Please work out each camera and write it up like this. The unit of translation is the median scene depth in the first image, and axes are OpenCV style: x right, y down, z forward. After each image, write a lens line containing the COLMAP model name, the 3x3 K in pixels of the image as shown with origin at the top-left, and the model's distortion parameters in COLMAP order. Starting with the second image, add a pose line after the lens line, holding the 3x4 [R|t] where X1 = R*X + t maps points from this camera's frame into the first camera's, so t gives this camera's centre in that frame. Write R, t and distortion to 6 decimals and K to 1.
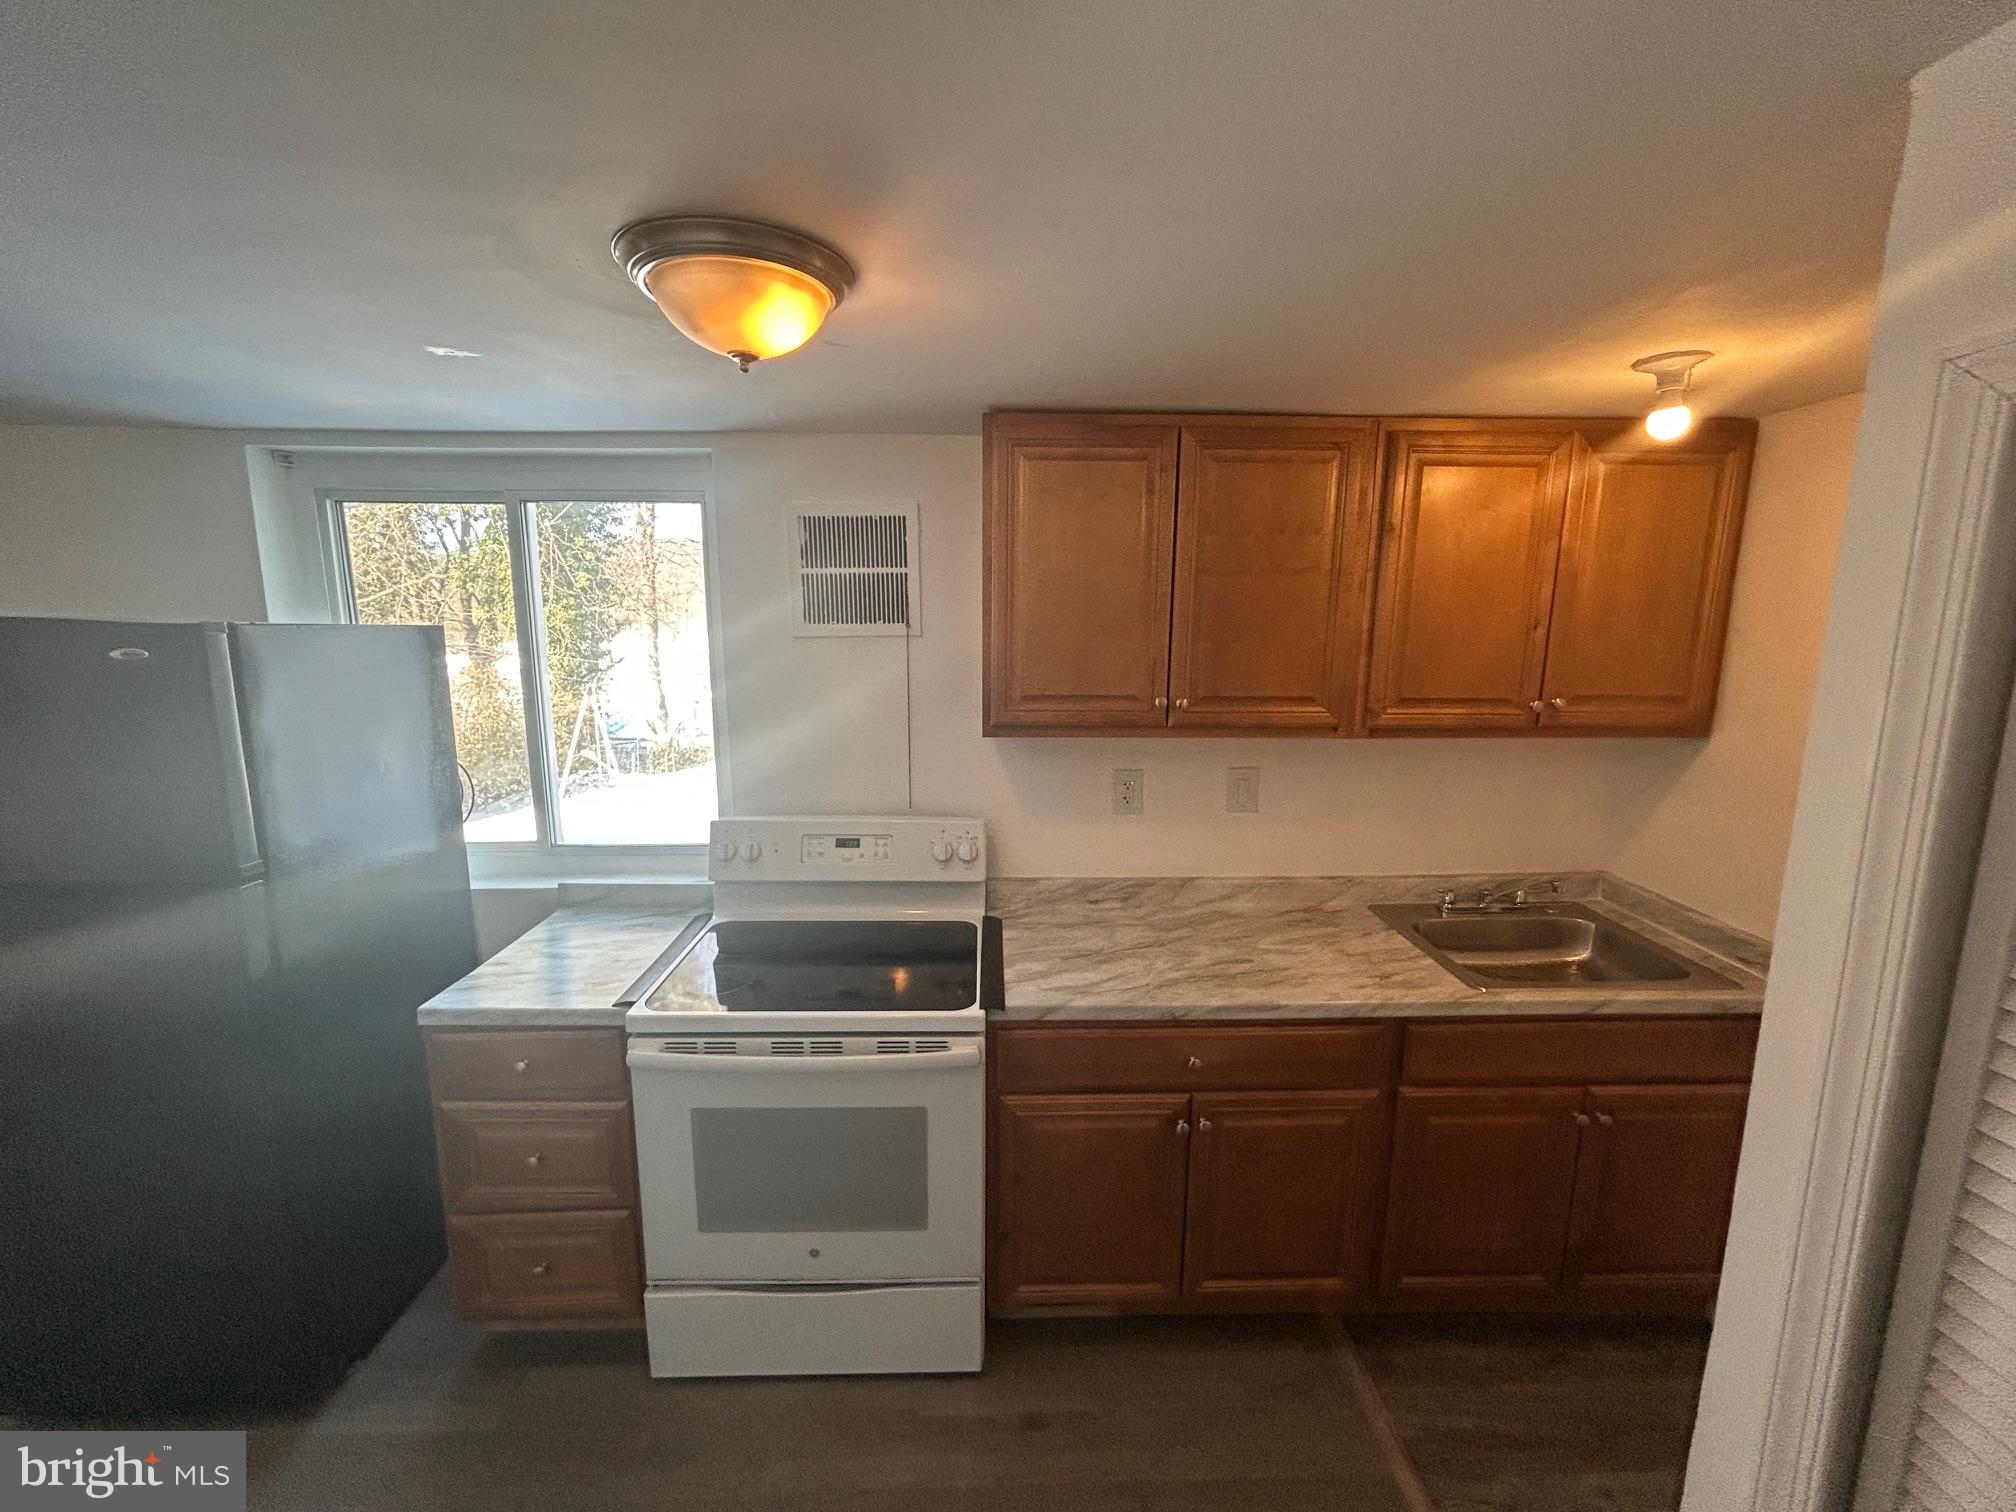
lens RADIAL K [[813.6, 0, 1008.0], [0, 813.6, 756.0], [0, 0, 1]] dist [-0.009240, -0.000021]
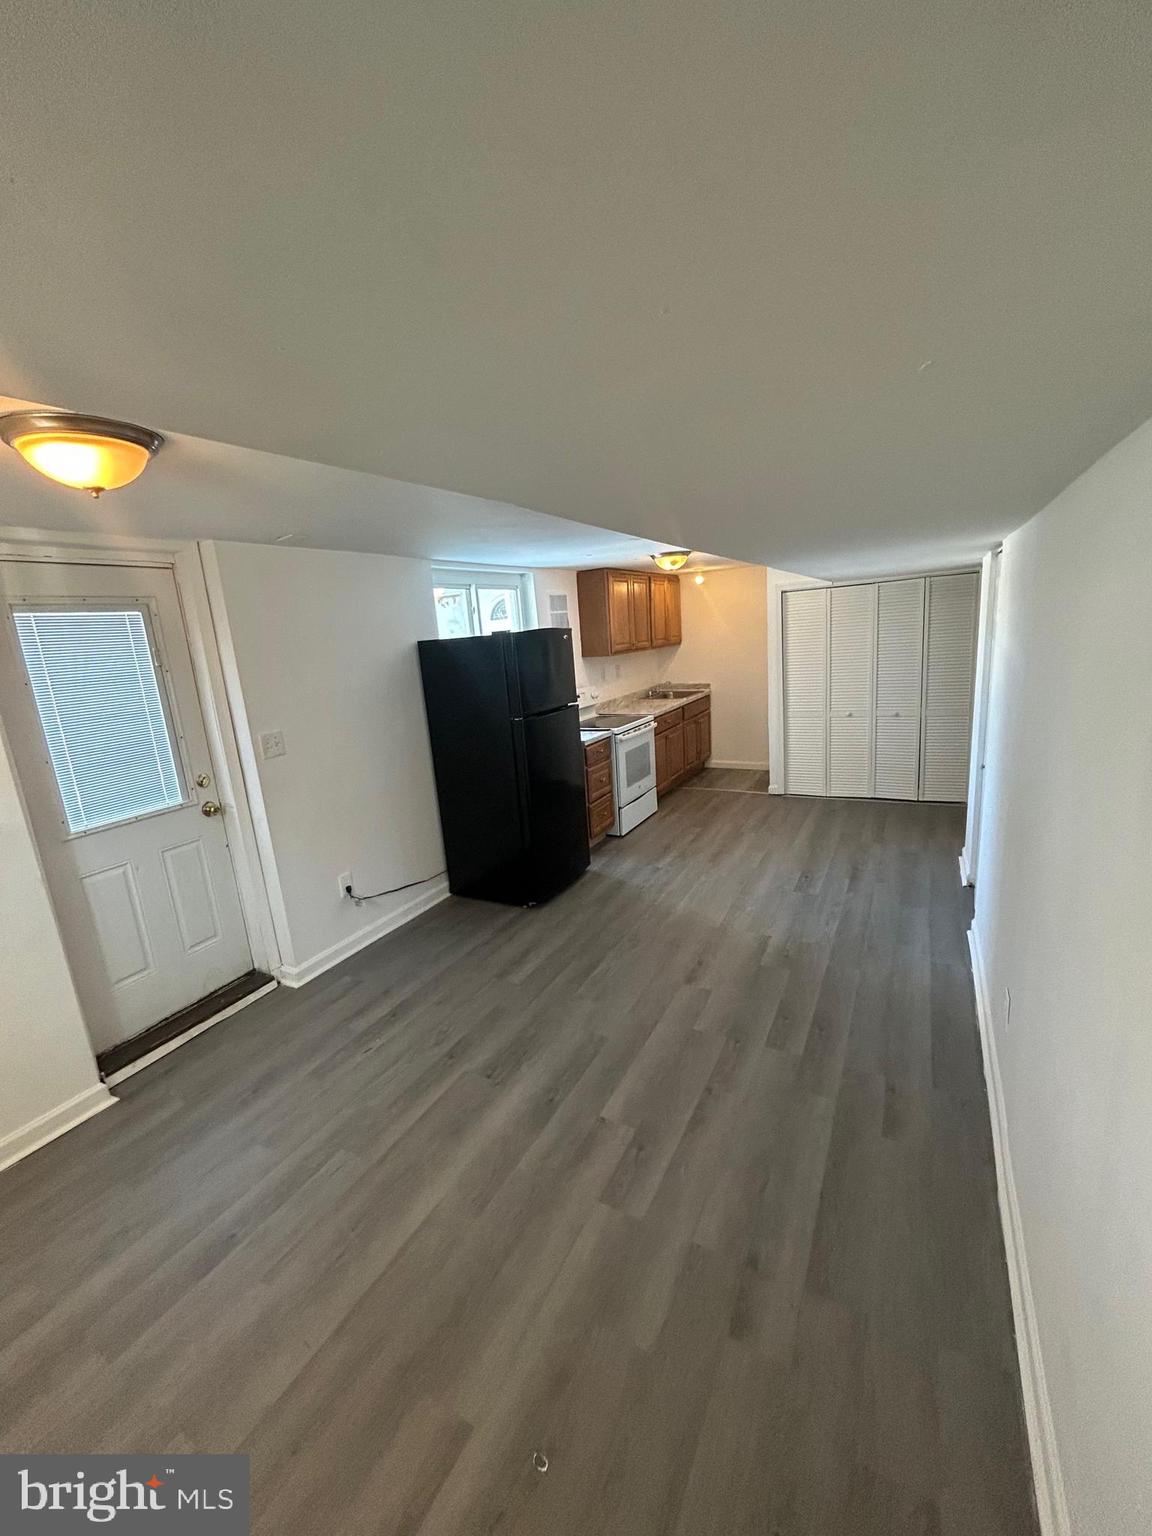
lens RADIAL K [[619.8, 0, 576.0], [0, 619.8, 768.0], [0, 0, 1]] dist [-0.009240, -0.000021]
pose [[0.498630, -0.223787, 0.837429, -2.404489], [0.265501, 0.959095, 0.098213, 0.144873], [-0.825153, 0.173366, 0.537650, -0.264887]]
